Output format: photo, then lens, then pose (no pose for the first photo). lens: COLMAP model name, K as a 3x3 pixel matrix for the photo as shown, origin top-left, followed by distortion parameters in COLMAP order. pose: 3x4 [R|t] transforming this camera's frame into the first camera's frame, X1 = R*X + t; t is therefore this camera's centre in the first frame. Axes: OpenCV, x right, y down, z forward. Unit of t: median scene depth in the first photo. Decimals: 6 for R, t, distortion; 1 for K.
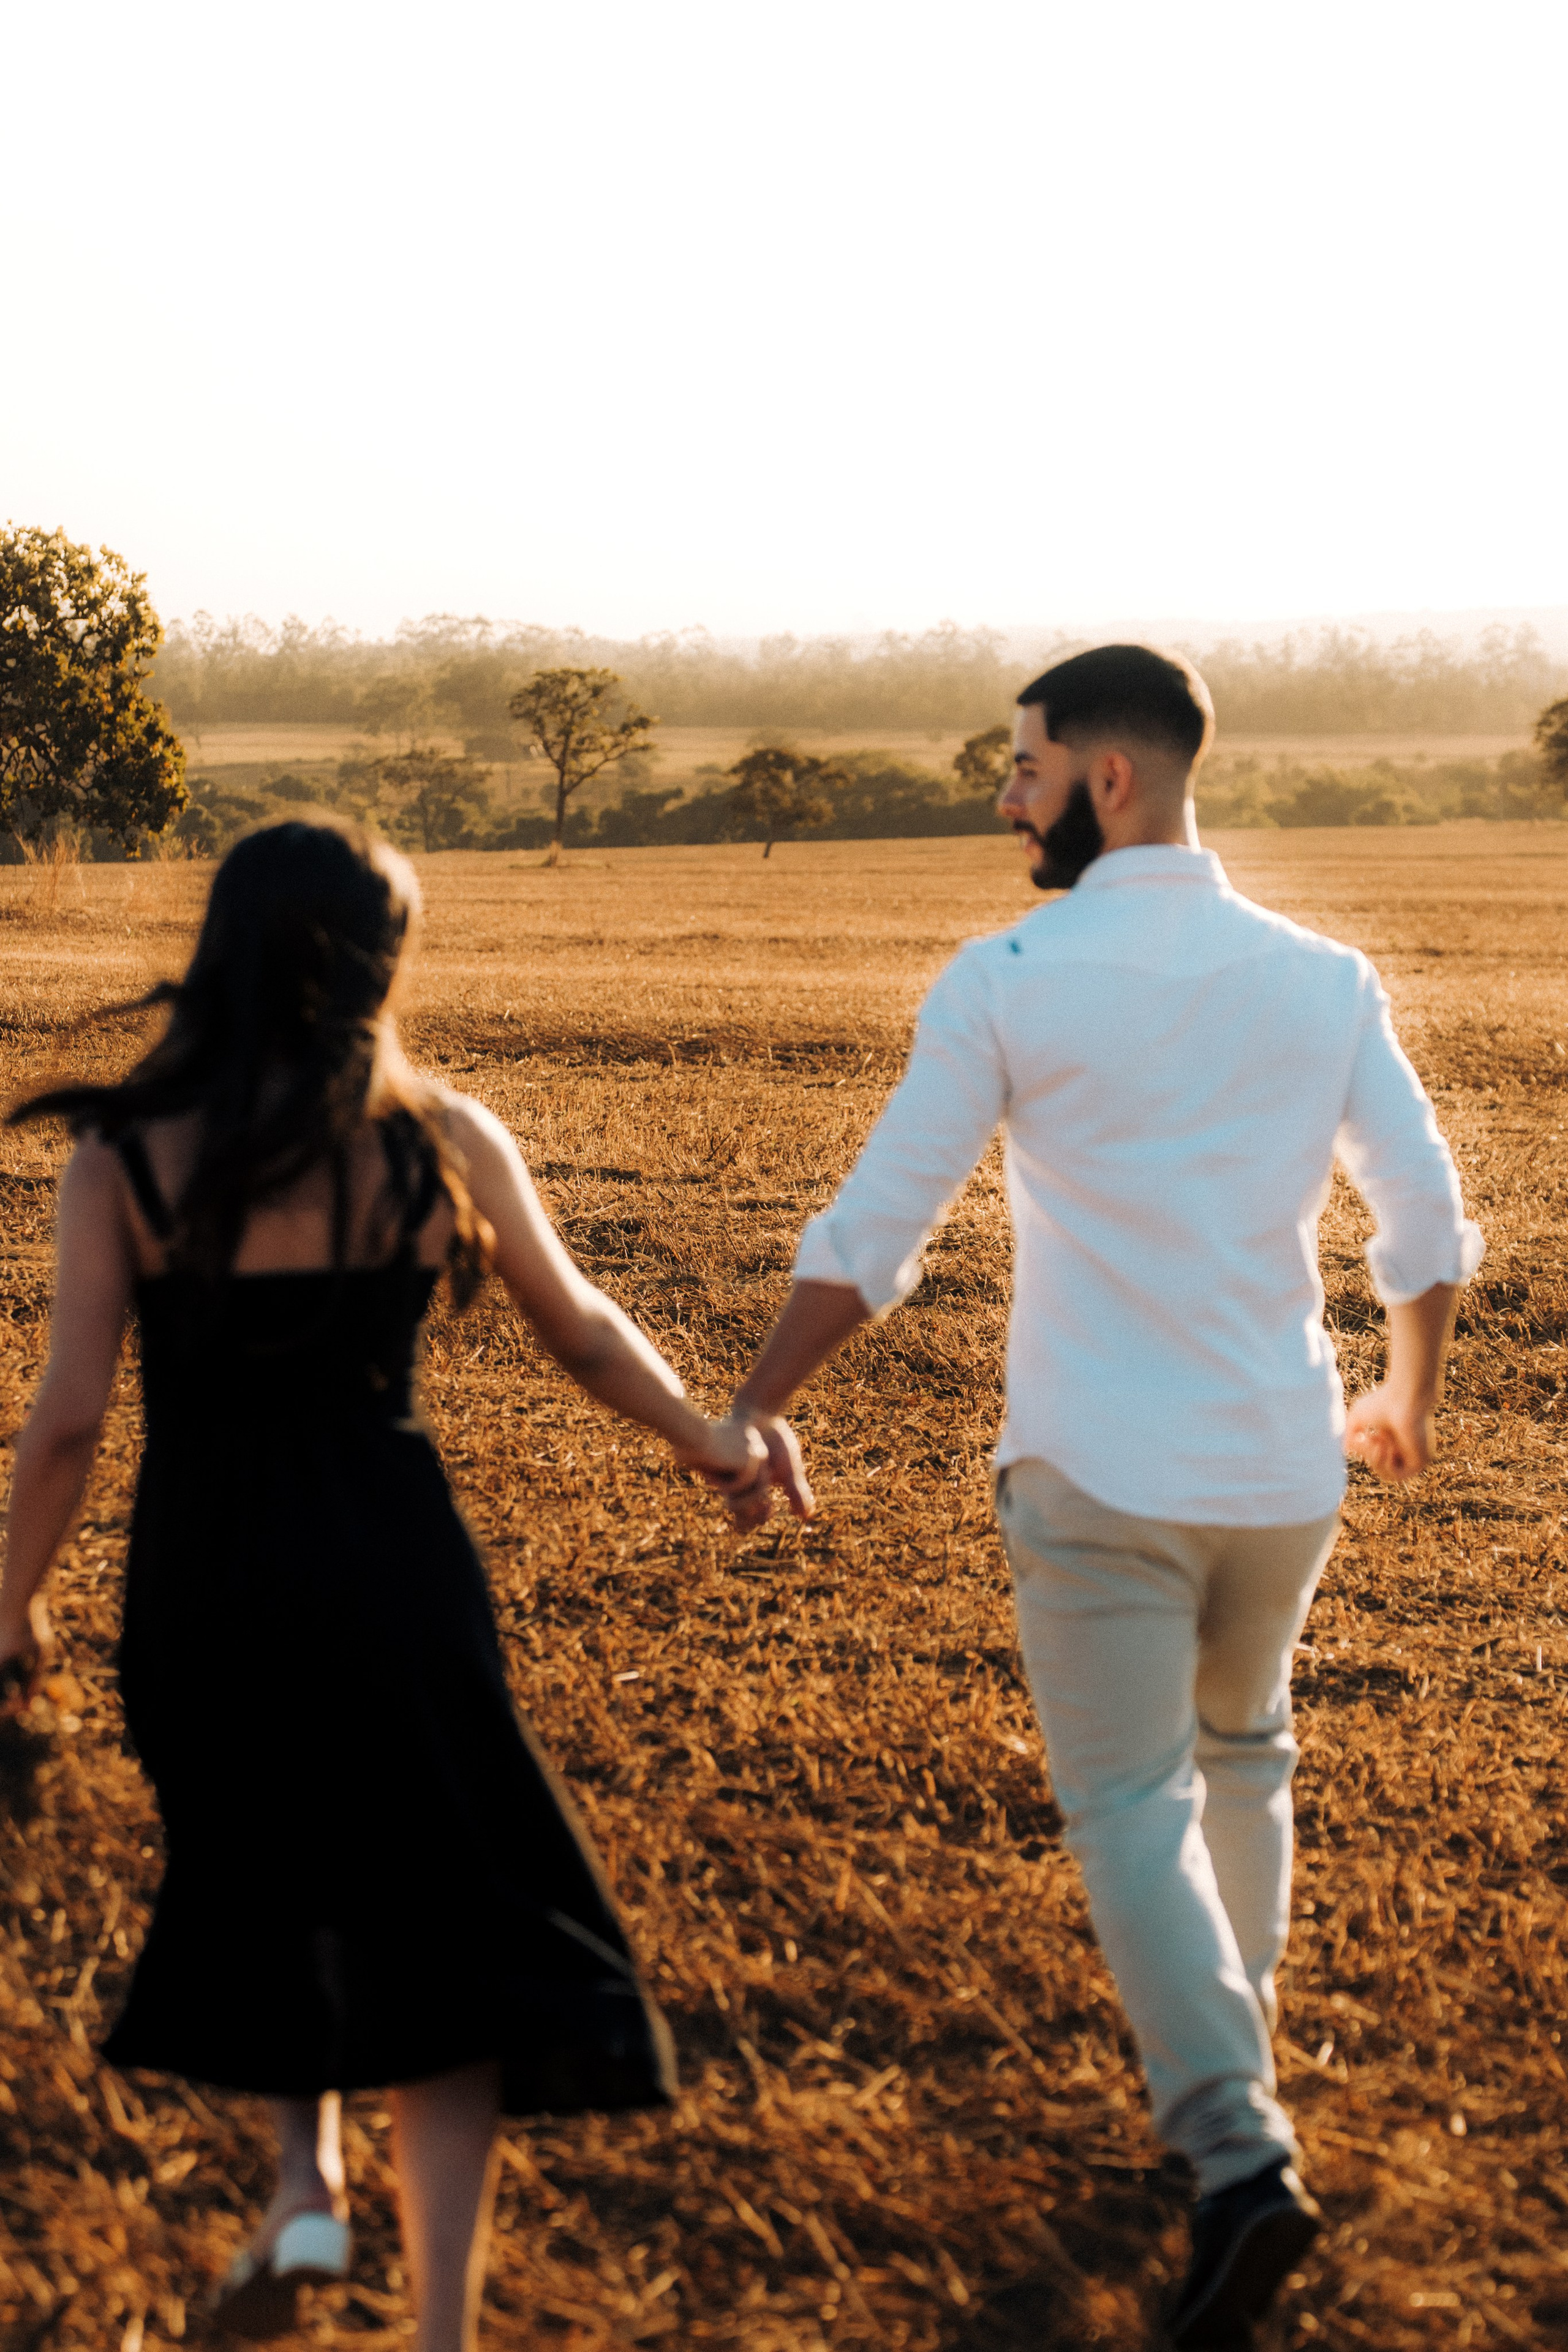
lens RADIAL K [[5432.6, 0, 787.6], [0, 5432.6, 1175.9], [0, 0, 1]] dist [0.039900, 0.000000]
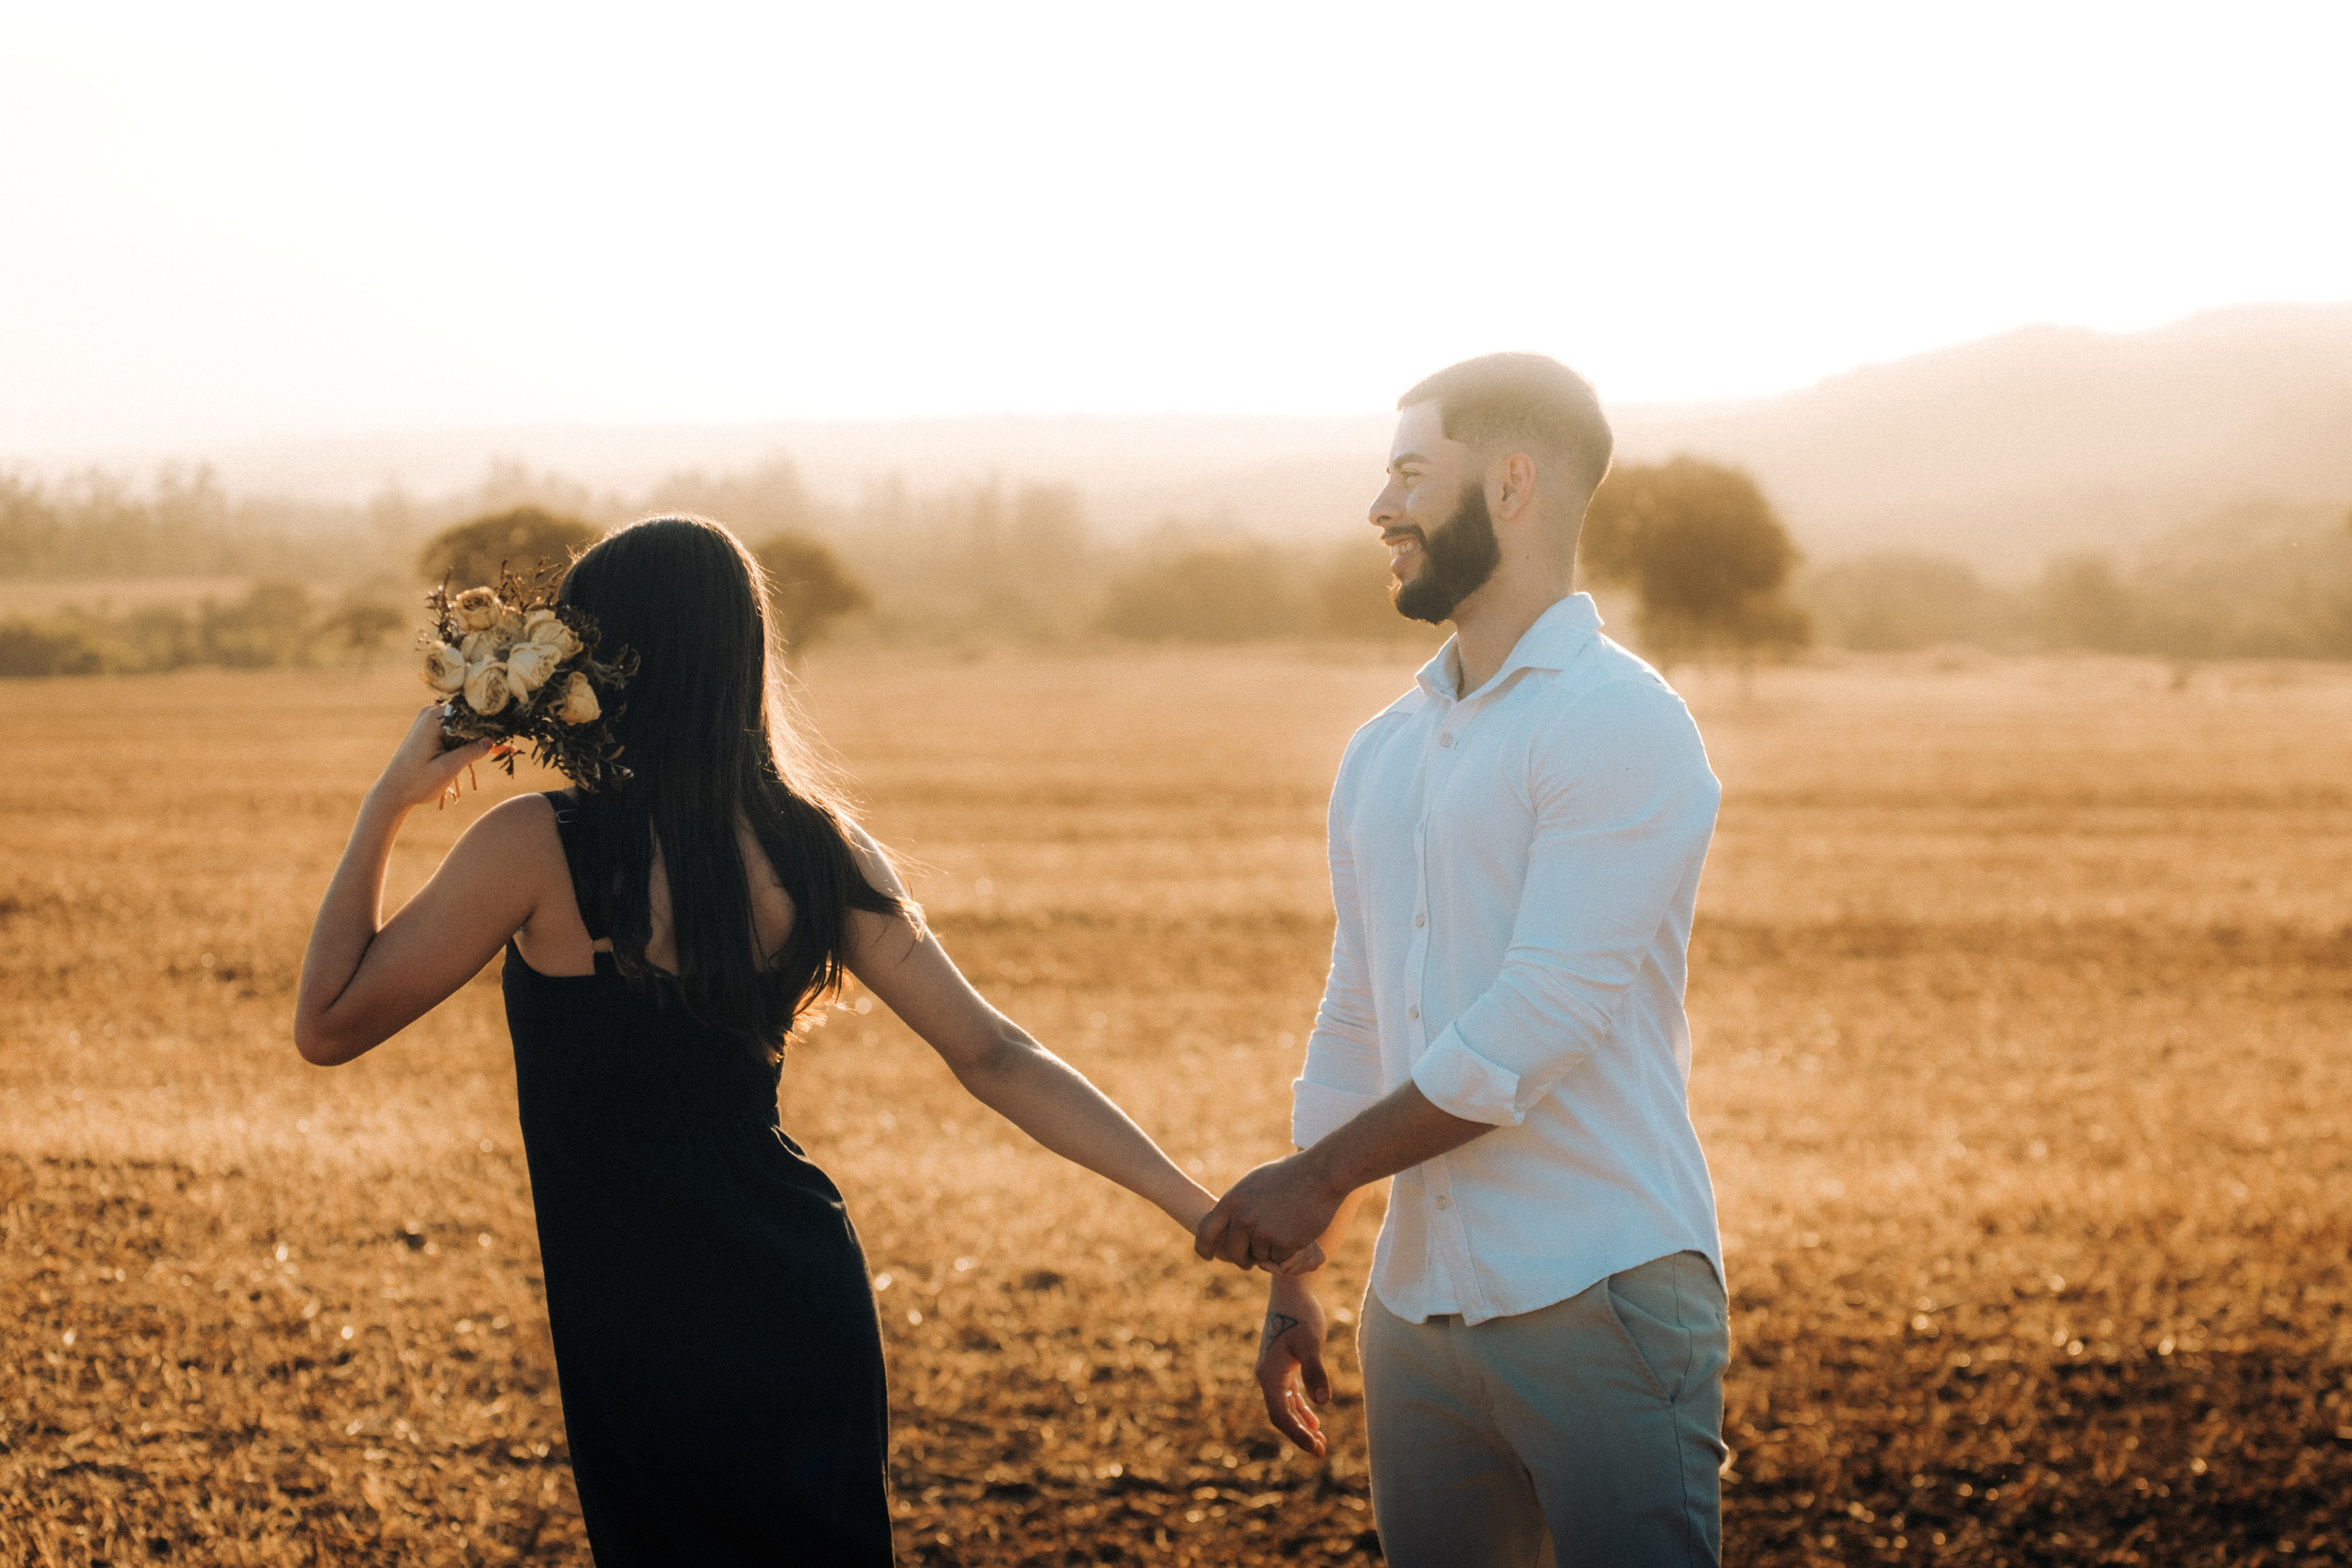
lens RADIAL K [[5685.8, 0, 1163.6], [0, 5685.8, 786.1], [0, 0, 1]] dist [-0.042013, 0.000000]
pose [[0.951714, -0.014498, 0.306644, -0.023763], [0.028234, 0.998784, -0.040405, -0.006124], [-0.305686, 0.047112, 0.950966, 0.093676]]
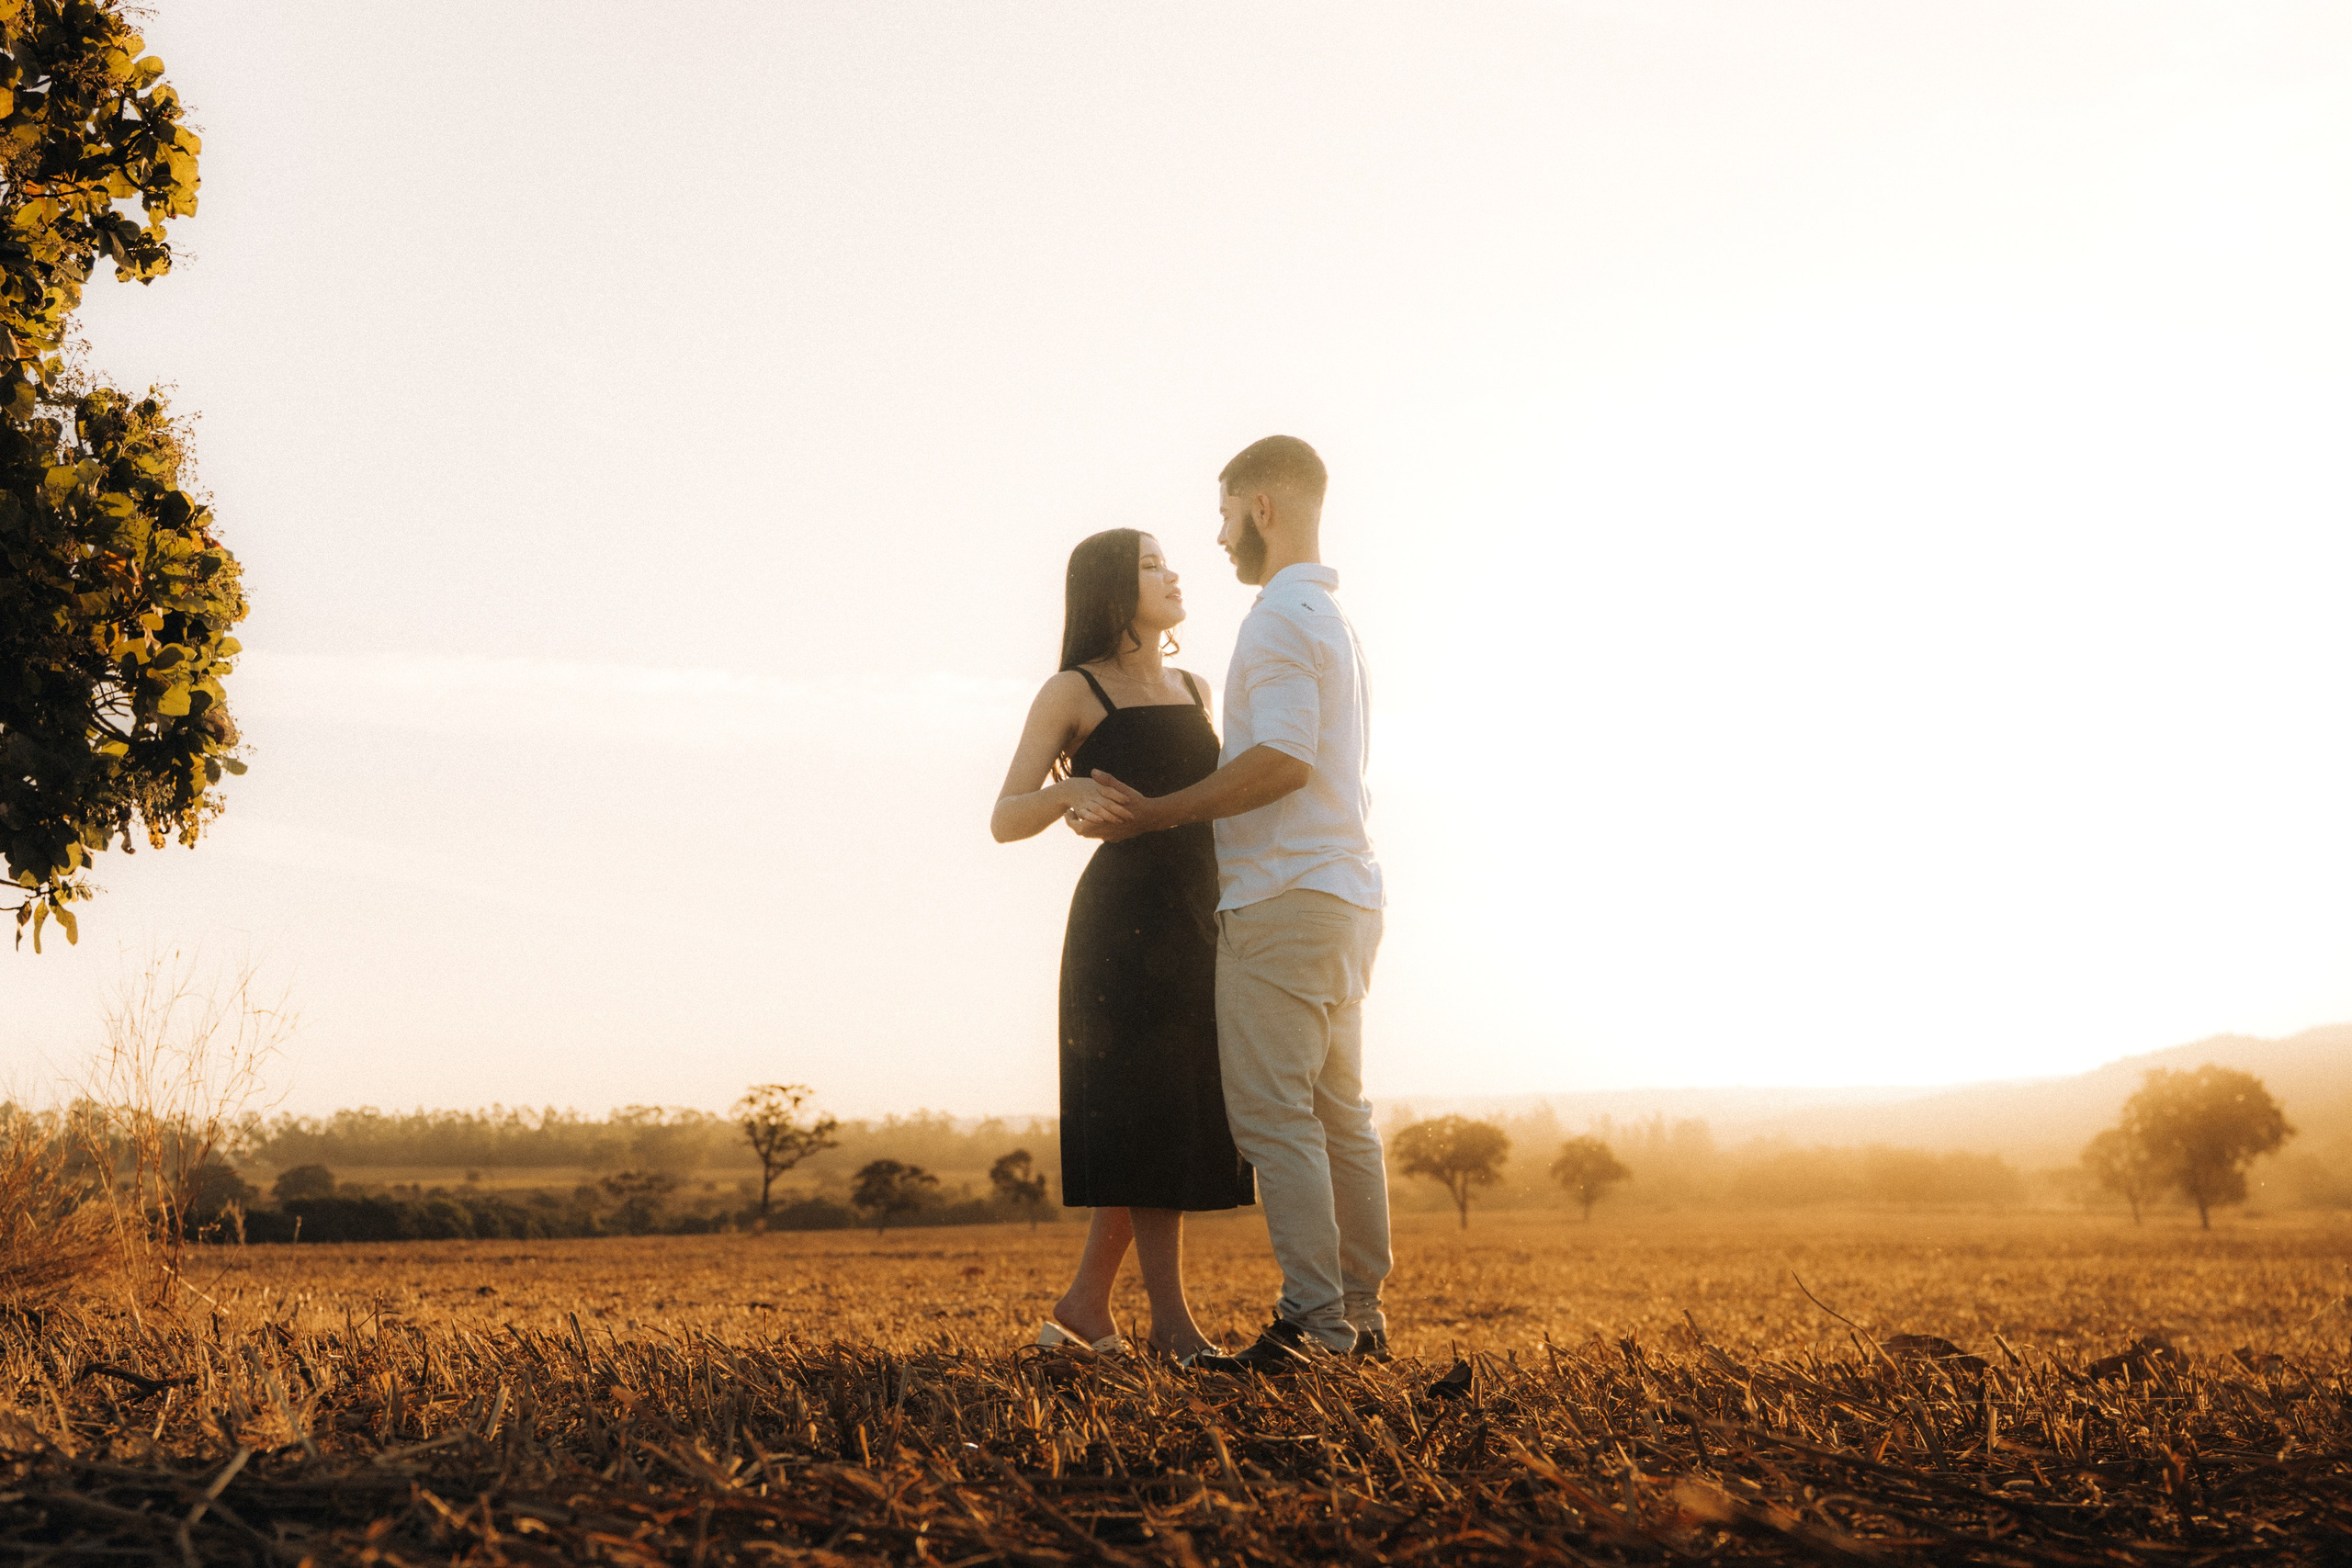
lens RADIAL K [[2875.1, 0, 1165.4], [0, 2875.1, 768.9], [0, 0, 1]] dist [0.004591, 0.000000]
pose [[0.992868, 0.013411, 0.118460, -0.017929], [0.012996, 0.975555, -0.219372, -0.009019], [-0.118506, 0.219347, 0.968423, 0.185116]]
